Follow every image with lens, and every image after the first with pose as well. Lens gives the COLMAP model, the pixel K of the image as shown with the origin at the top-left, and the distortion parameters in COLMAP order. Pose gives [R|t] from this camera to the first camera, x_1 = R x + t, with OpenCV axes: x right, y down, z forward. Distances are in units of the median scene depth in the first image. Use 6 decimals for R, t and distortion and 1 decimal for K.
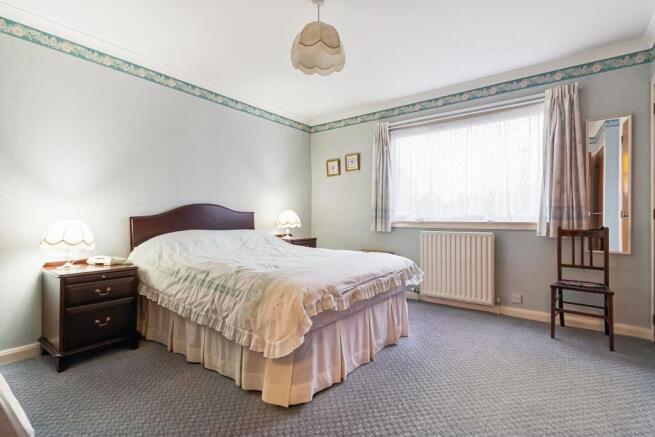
lens RADIAL K [[309.8, 0, 327.6], [0, 309.8, 220.1], [0, 0, 1]] dist [0.013479, 0.000128]
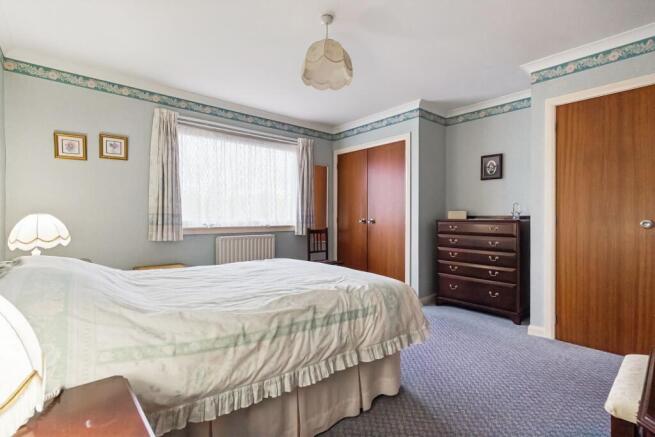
lens RADIAL K [[309.8, 0, 327.7], [0, 309.8, 216.2], [0, 0, 1]] dist [0.013479, 0.000128]
pose [[0.219645, 0.002414, 0.975577, -0.595155], [0.009028, 0.999949, -0.004507, -0.024186], [-0.975538, 0.009797, 0.219612, 0.437073]]
